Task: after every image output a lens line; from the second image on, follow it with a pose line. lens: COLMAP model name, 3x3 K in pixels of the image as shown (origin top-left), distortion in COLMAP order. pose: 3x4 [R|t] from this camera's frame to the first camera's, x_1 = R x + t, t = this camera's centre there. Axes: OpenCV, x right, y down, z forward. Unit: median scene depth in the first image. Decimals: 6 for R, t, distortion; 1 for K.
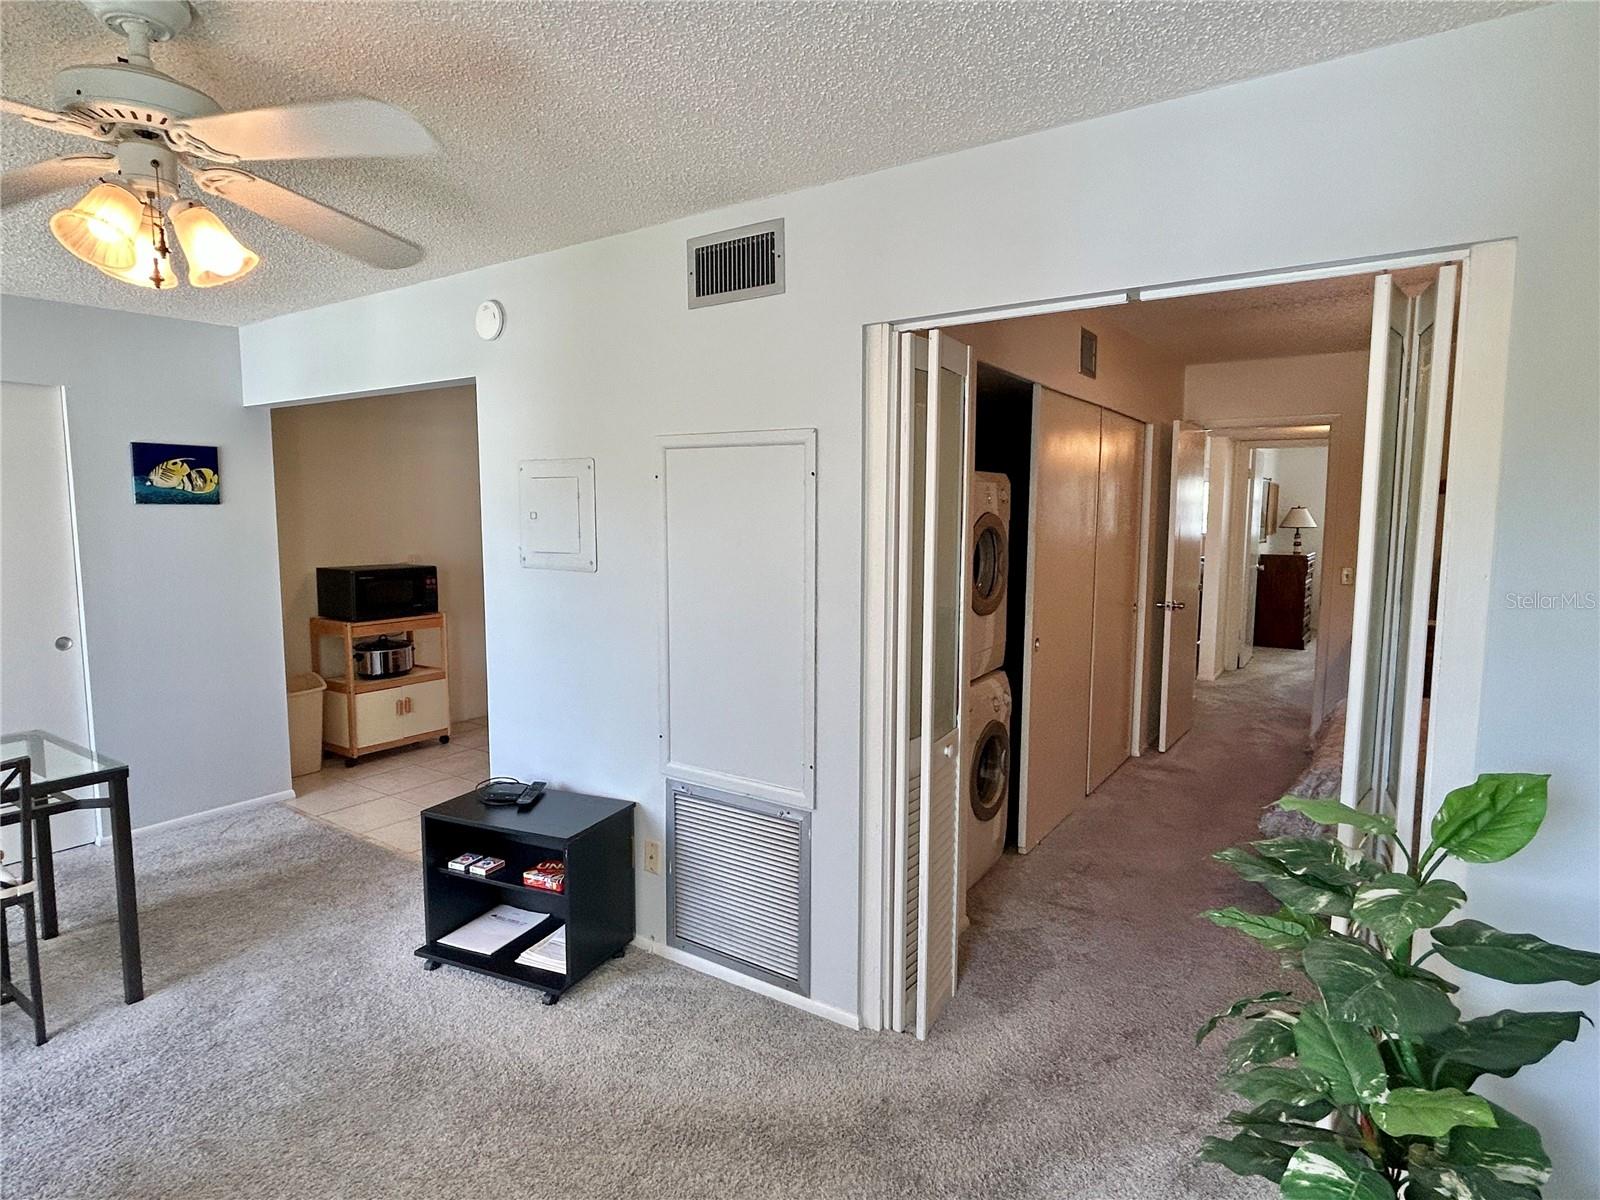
lens RADIAL K [[881.2, 0, 784.1], [0, 881.2, 603.8], [0, 0, 1]] dist [-0.010342, 0.007239]
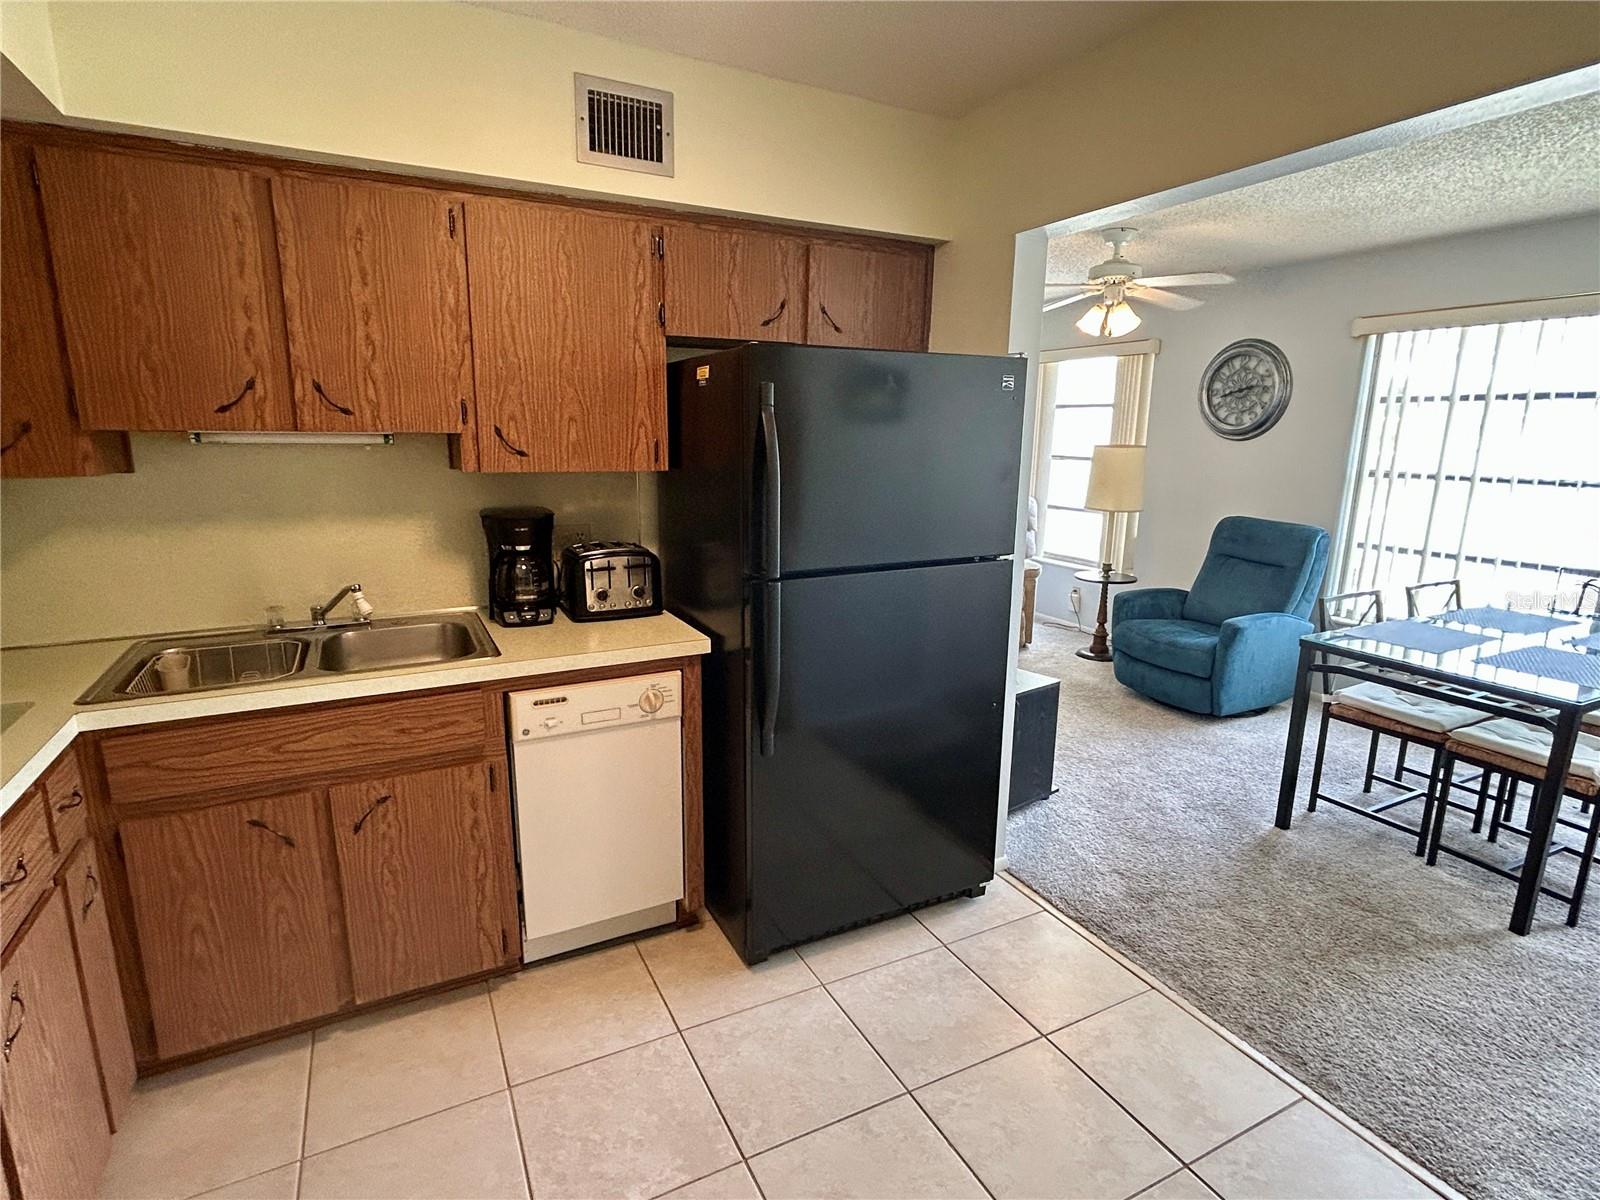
lens RADIAL K [[810.6, 0, 790.3], [0, 810.6, 602.0], [0, 0, 1]] dist [-0.011642, 0.006310]
pose [[-0.873850, -0.106350, 0.474421, -0.535602], [0.045905, 0.953377, 0.298271, -0.182388], [-0.484023, 0.282422, -0.828227, 1.830947]]
